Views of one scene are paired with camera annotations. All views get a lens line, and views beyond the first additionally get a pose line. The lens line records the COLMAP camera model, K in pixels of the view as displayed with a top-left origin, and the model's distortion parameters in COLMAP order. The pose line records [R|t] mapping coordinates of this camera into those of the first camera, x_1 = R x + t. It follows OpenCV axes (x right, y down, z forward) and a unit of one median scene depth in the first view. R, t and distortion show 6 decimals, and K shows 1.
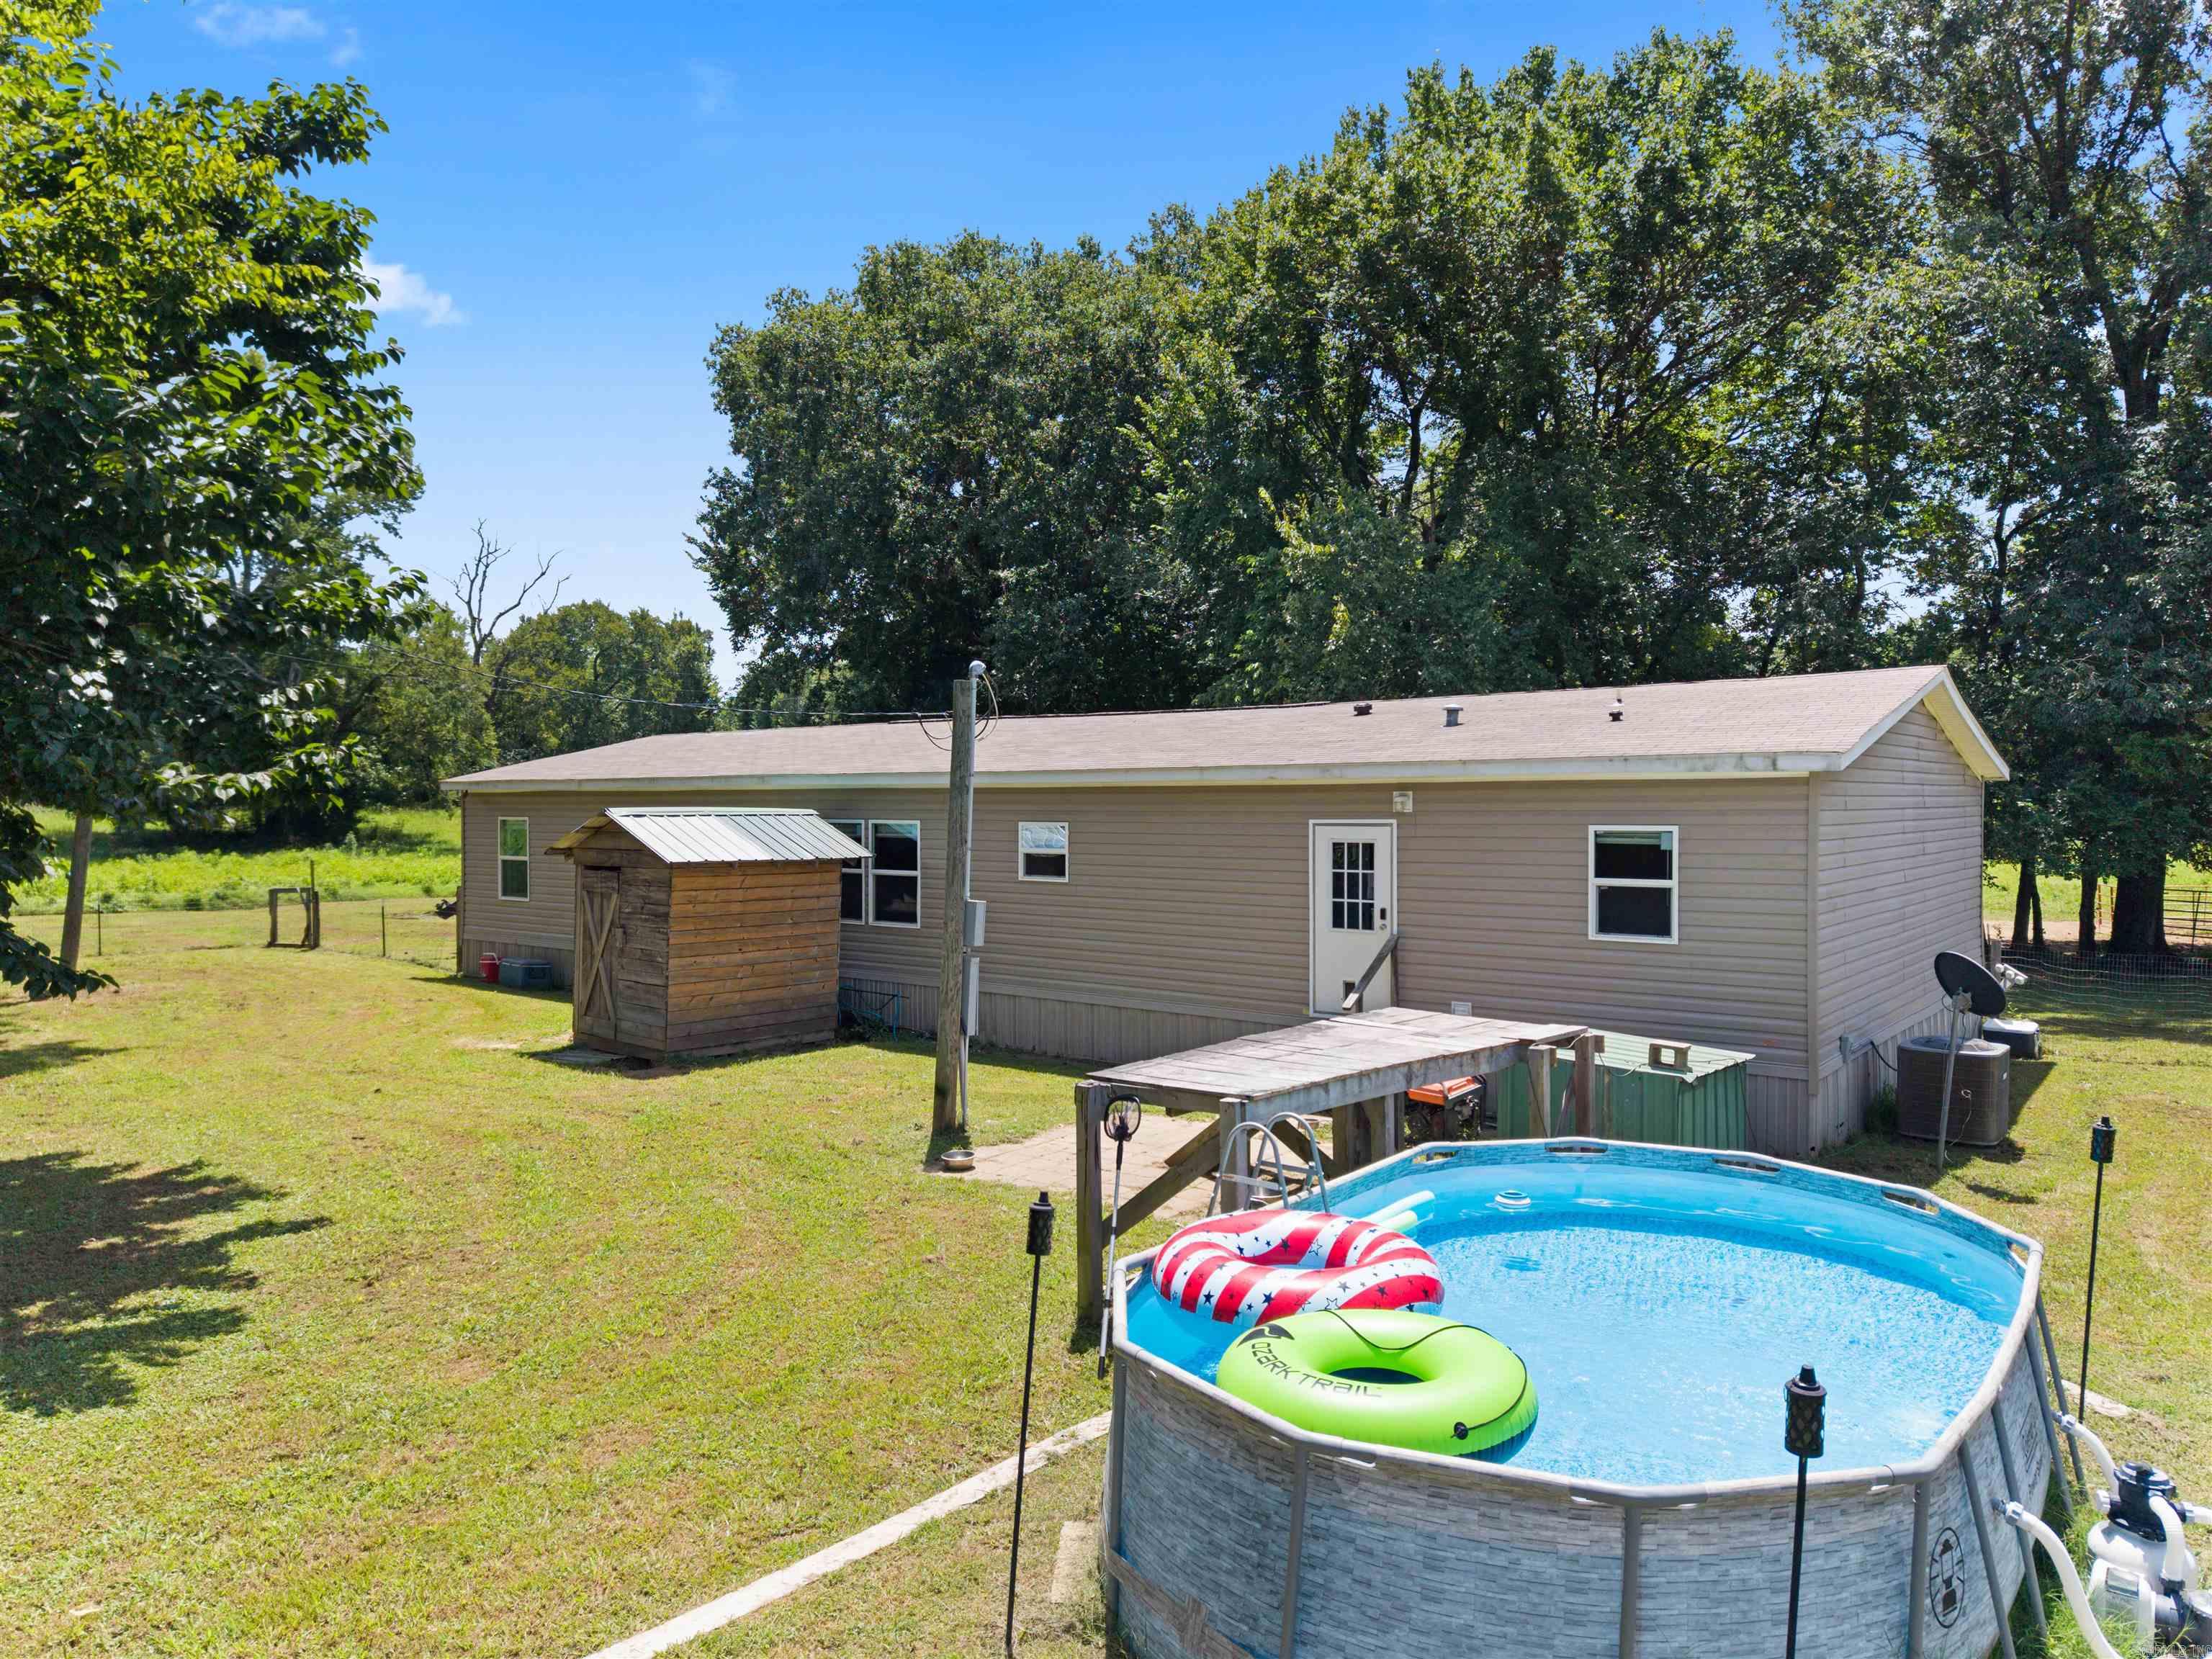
lens RADIAL K [[1484.0, 0, 1110.6], [0, 1484.0, 827.2], [0, 0, 1]] dist [-0.018024, -0.002181]
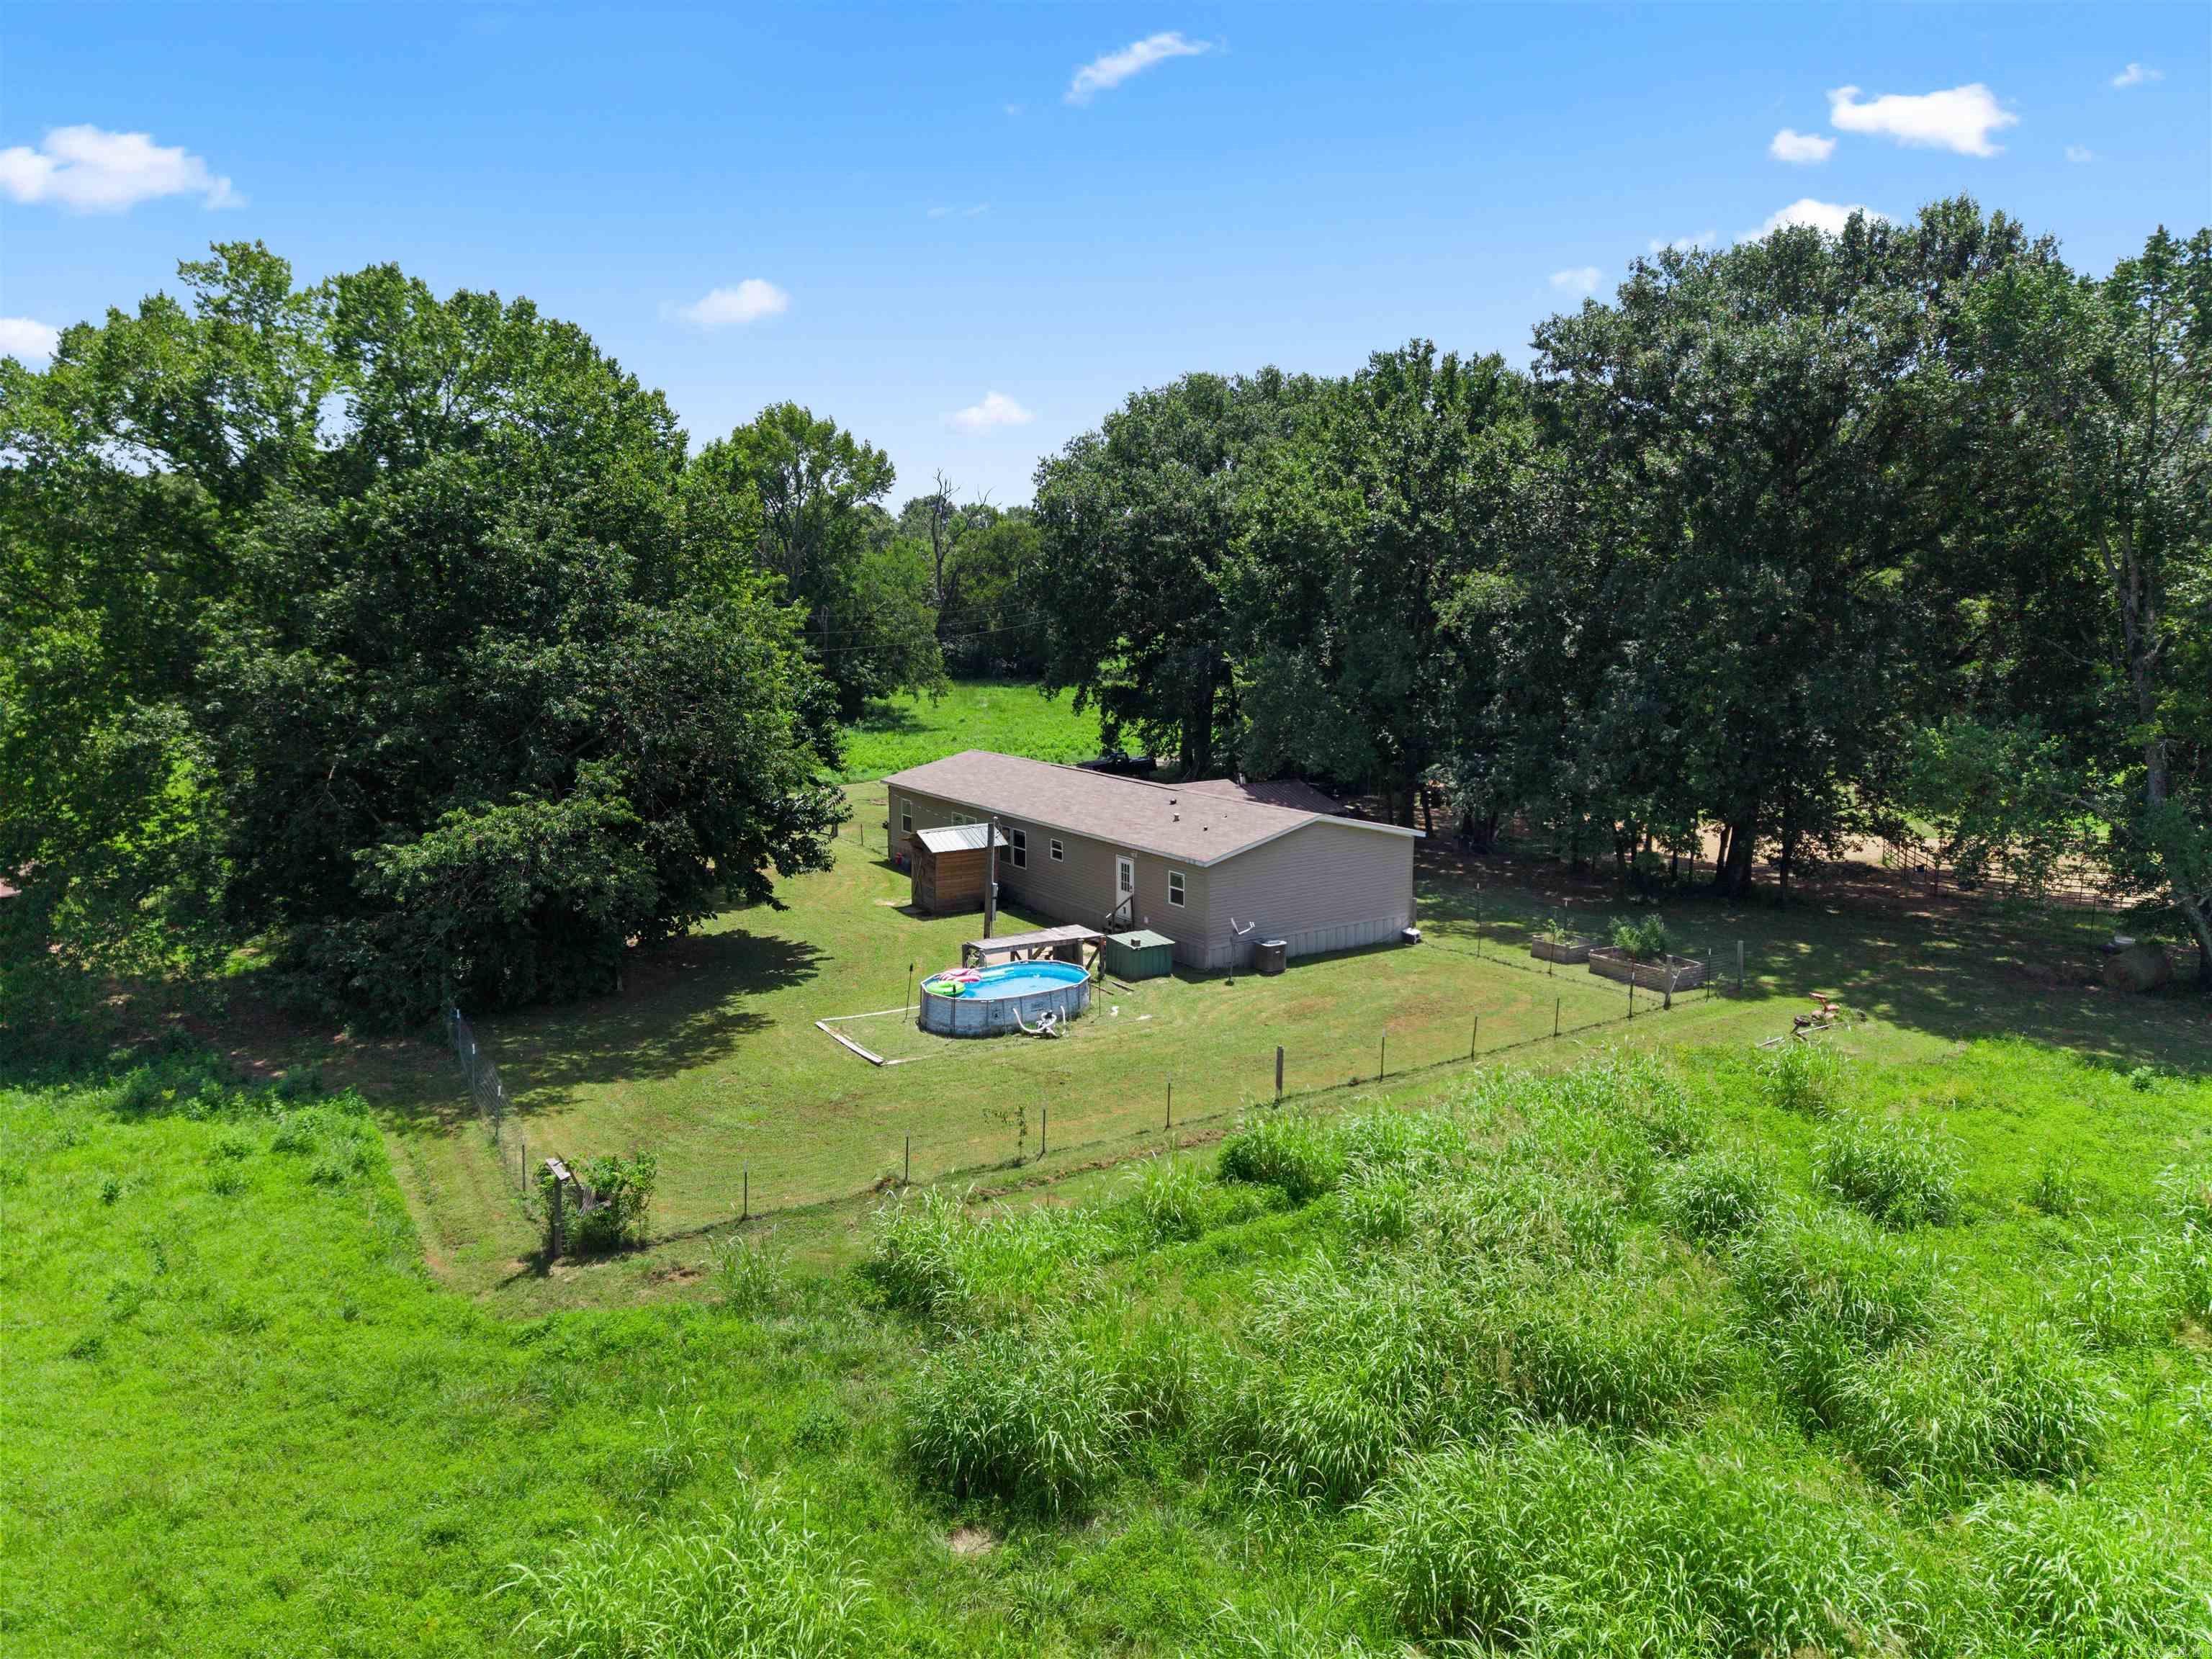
lens RADIAL K [[1484.0, 0, 1104.3], [0, 1484.0, 830.4], [0, 0, 1]] dist [-0.018024, -0.002181]
pose [[0.948156, 0.049647, -0.313904, 1.105094], [0.000369, 0.987550, 0.157304, -0.553721], [0.317805, -0.149264, 0.936333, -1.948340]]
